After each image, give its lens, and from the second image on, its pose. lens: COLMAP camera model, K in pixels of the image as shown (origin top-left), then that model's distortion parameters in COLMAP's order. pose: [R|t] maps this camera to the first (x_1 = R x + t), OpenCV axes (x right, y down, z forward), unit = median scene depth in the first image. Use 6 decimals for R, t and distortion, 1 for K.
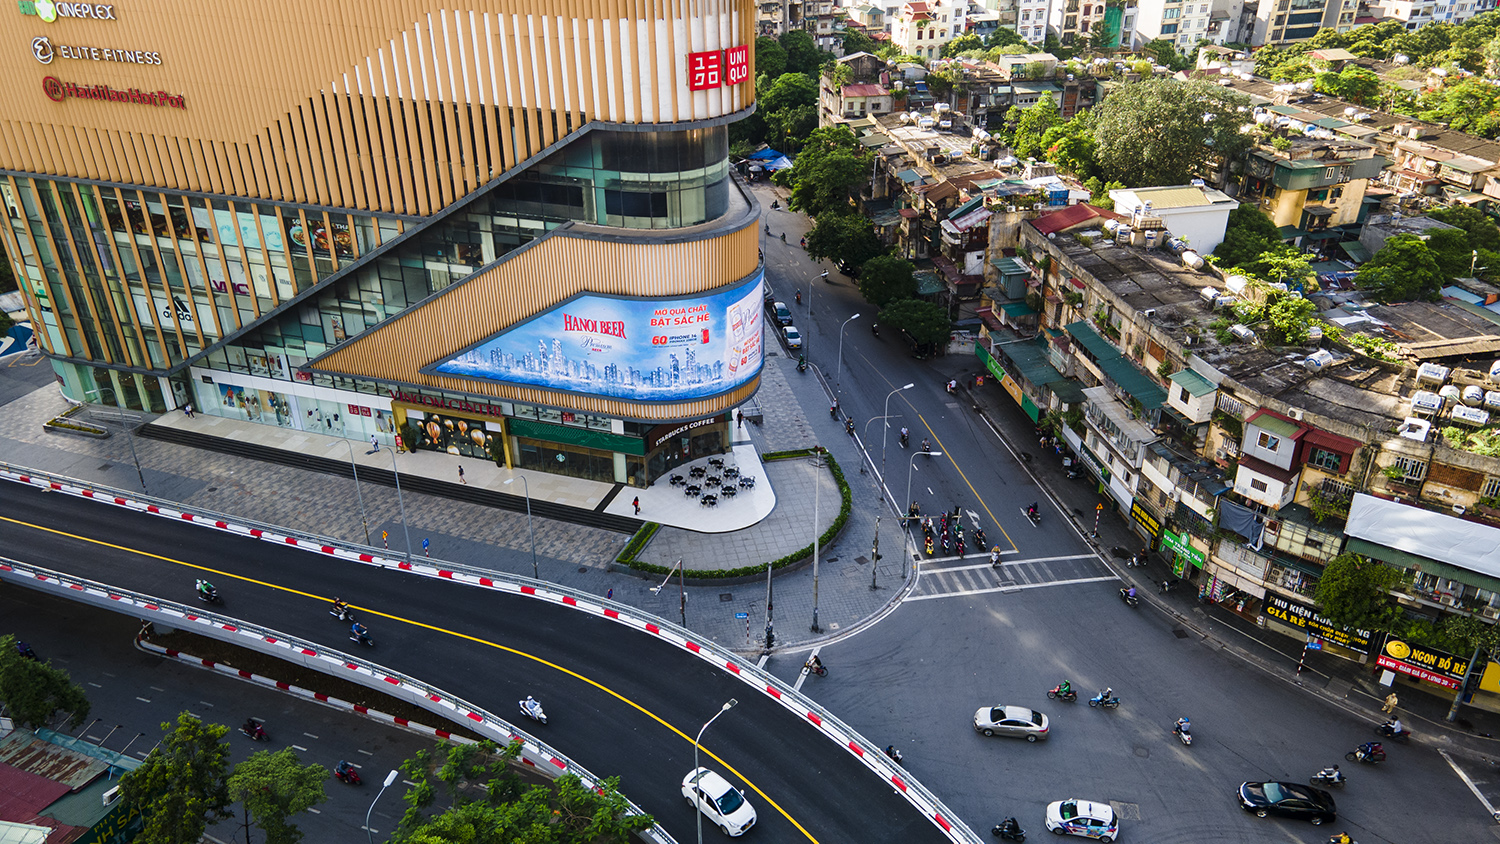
lens RADIAL K [[1137.2, 0, 750.0], [0, 1137.2, 422.0], [0, 0, 1]] dist [0.029914, 0.075367]
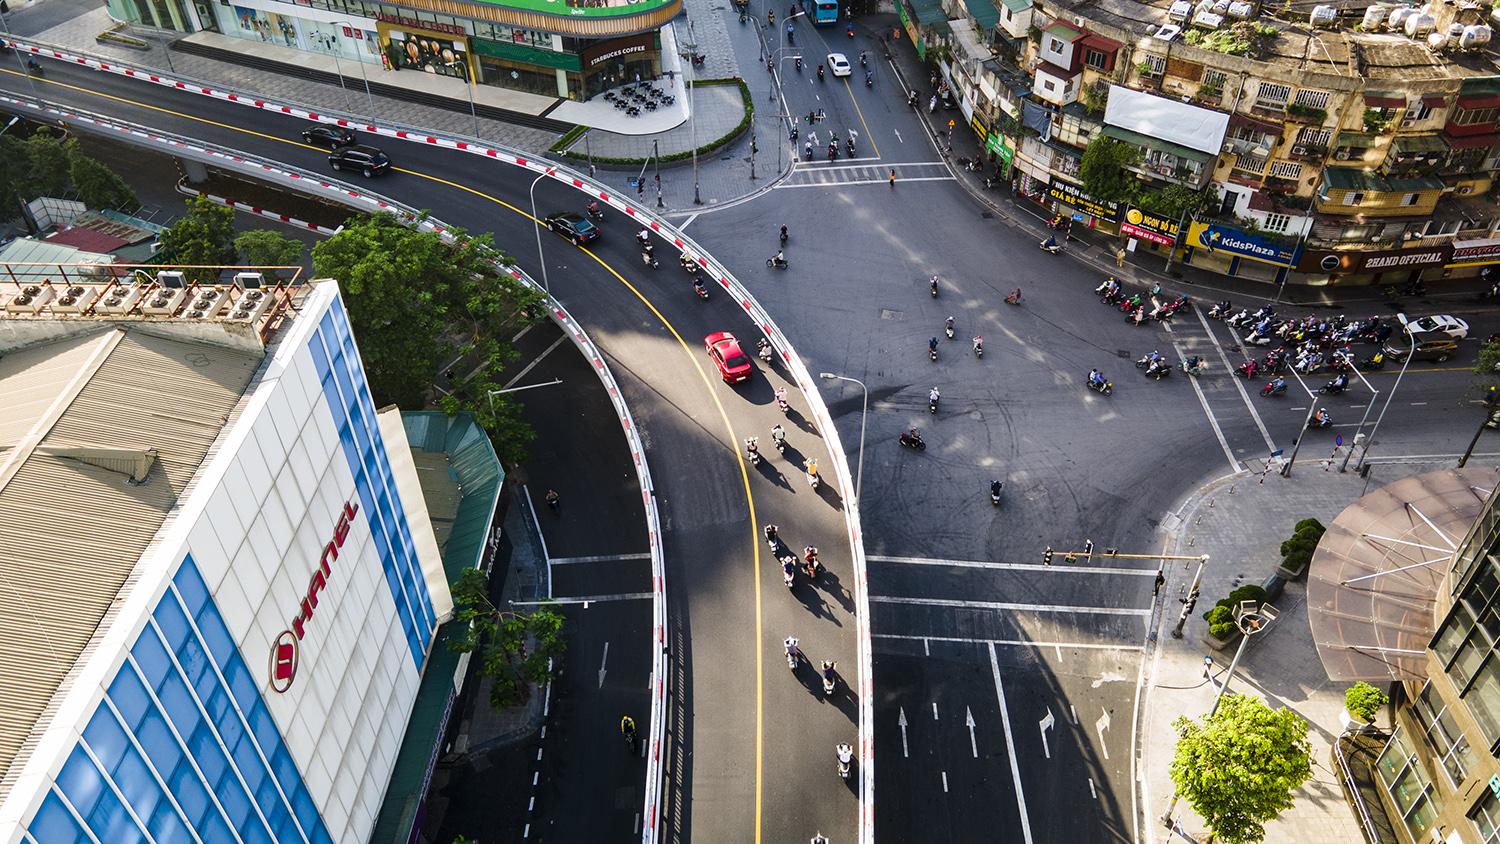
lens RADIAL K [[1137.2, 0, 750.0], [0, 1137.2, 422.0], [0, 0, 1]] dist [0.029914, 0.075367]
pose [[0.997425, 0.046827, -0.054313, 0.182226], [-0.034260, 0.976505, 0.212755, 0.138981], [0.063000, -0.210346, 0.975595, -0.261656]]
